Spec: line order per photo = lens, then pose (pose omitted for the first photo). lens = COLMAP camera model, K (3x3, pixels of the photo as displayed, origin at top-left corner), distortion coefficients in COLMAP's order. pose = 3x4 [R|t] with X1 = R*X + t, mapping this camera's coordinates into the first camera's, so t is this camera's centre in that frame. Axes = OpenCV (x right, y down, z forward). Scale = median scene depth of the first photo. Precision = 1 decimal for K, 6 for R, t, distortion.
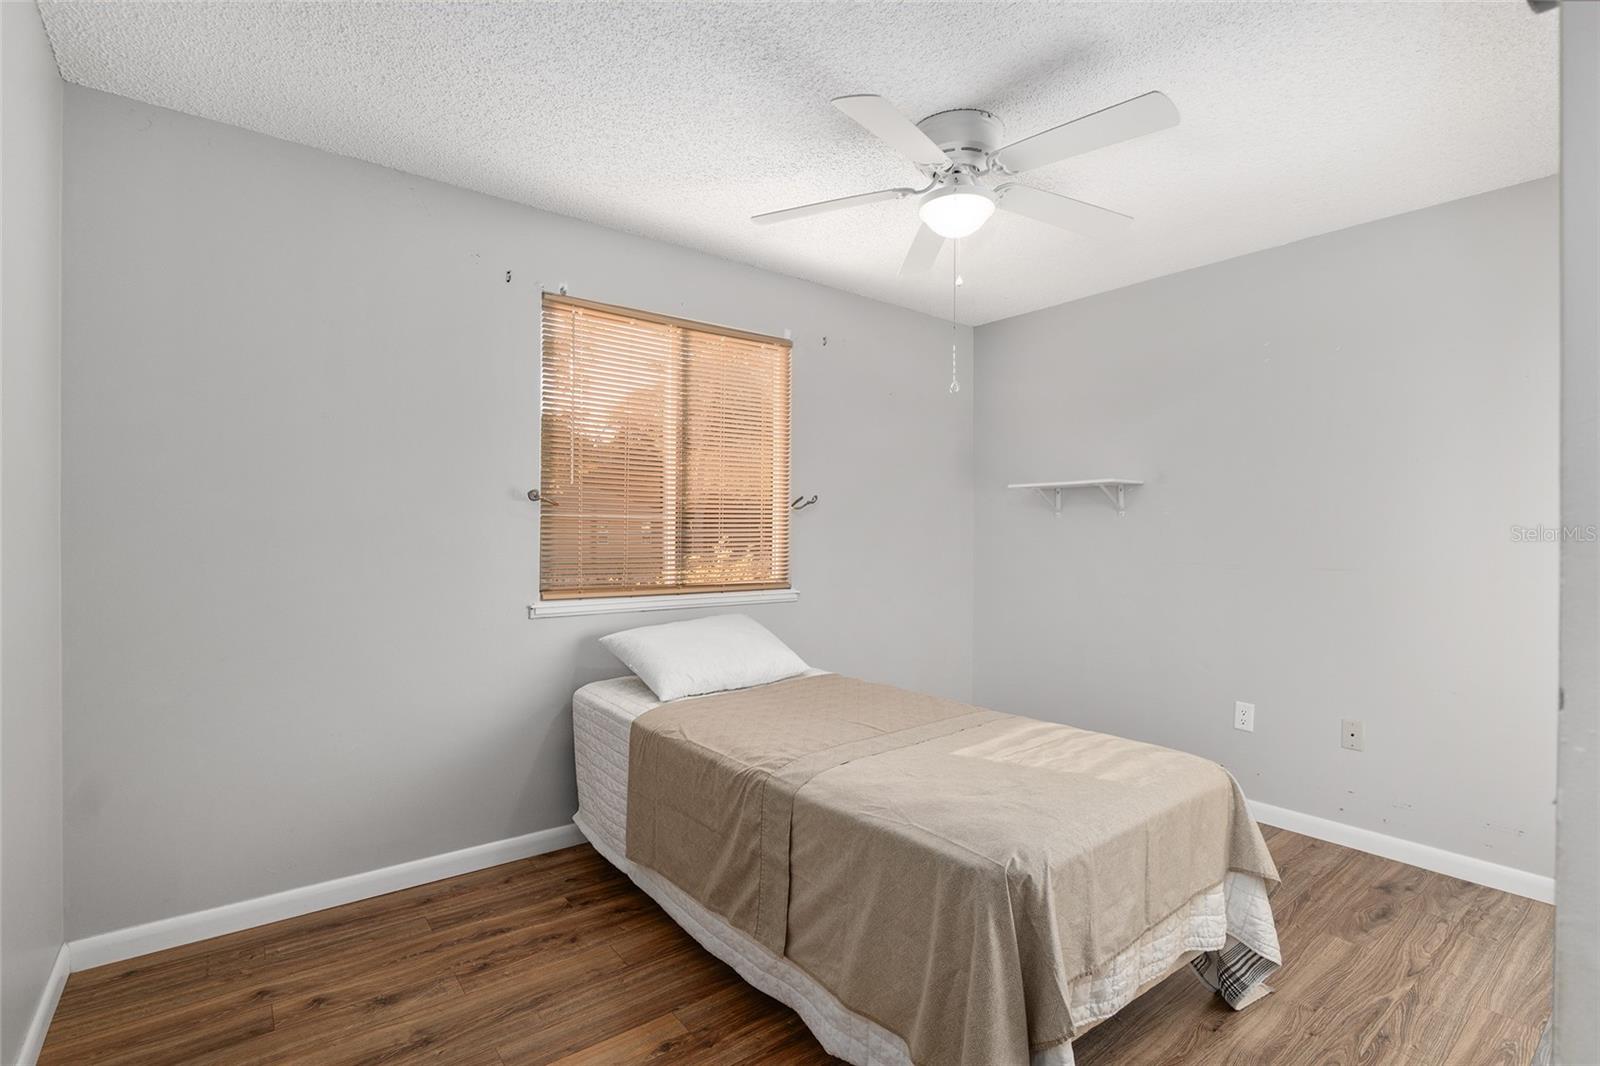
lens RADIAL K [[749.2, 0, 795.2], [0, 749.2, 538.1], [0, 0, 1]] dist [-0.020116, 0.001385]
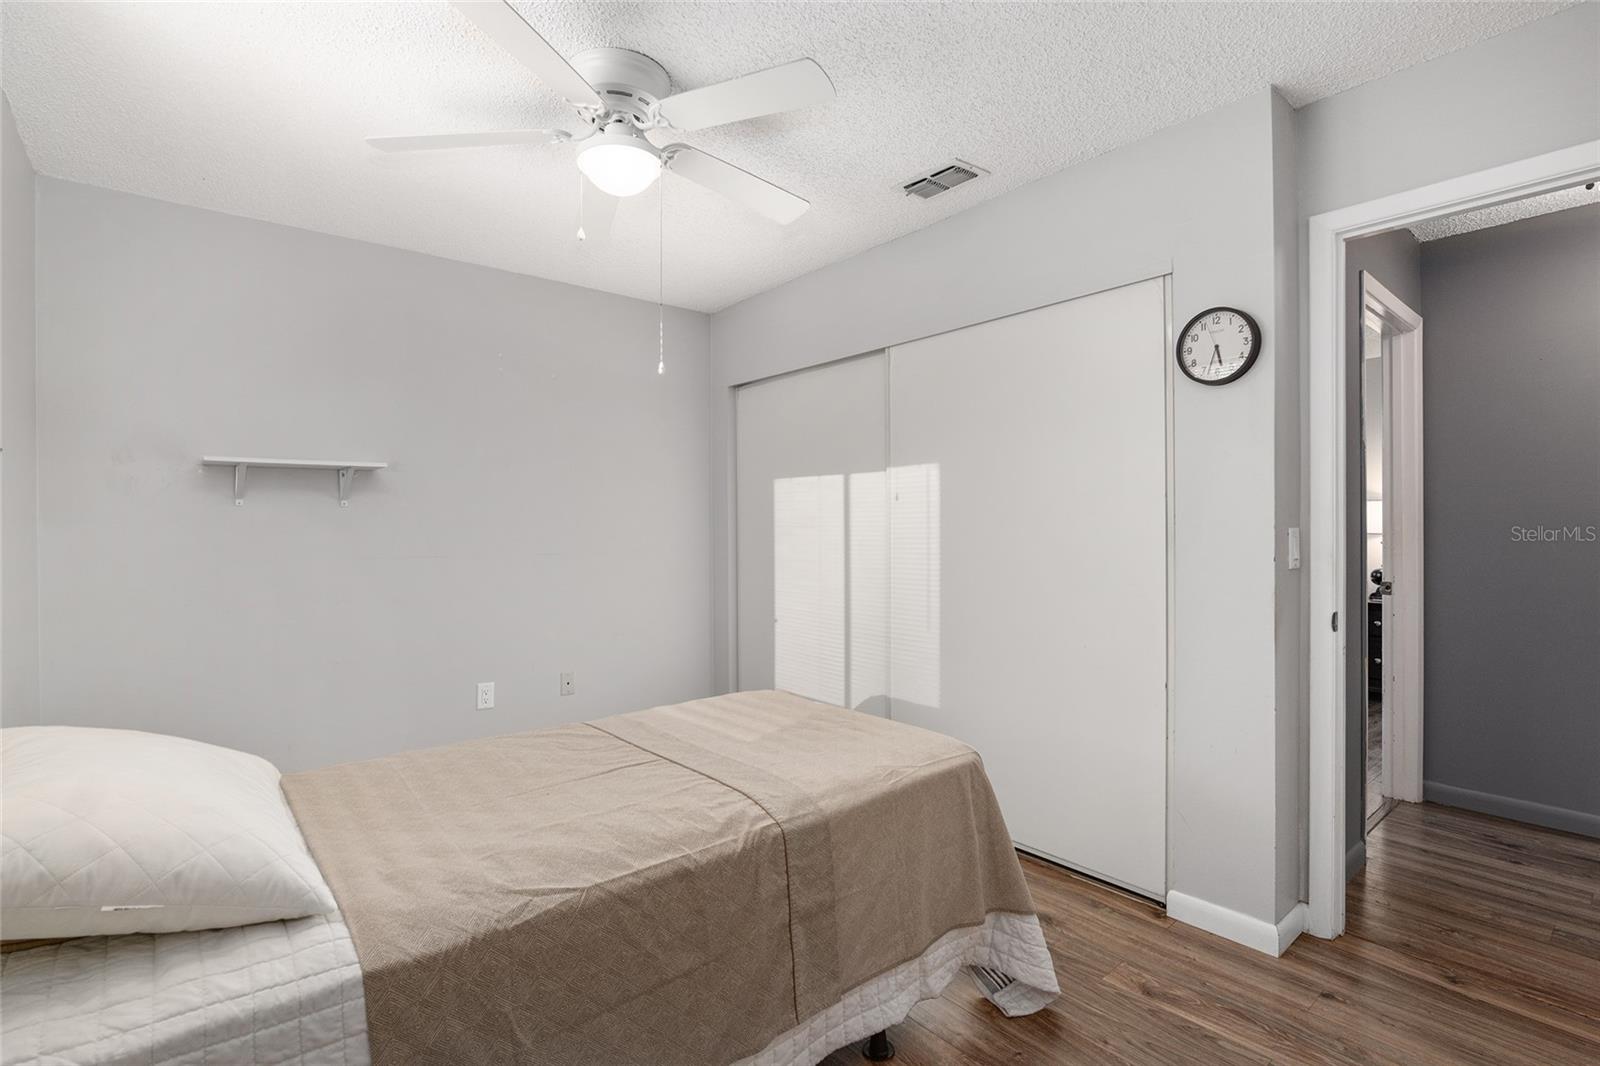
lens RADIAL K [[749.2, 0, 795.2], [0, 749.2, 538.1], [0, 0, 1]] dist [-0.020116, 0.001385]
pose [[-0.040030, -0.018052, 0.999035, -0.667225], [0.010139, 0.999778, 0.018472, -0.005617], [-0.999147, 0.010868, -0.039838, 0.804987]]
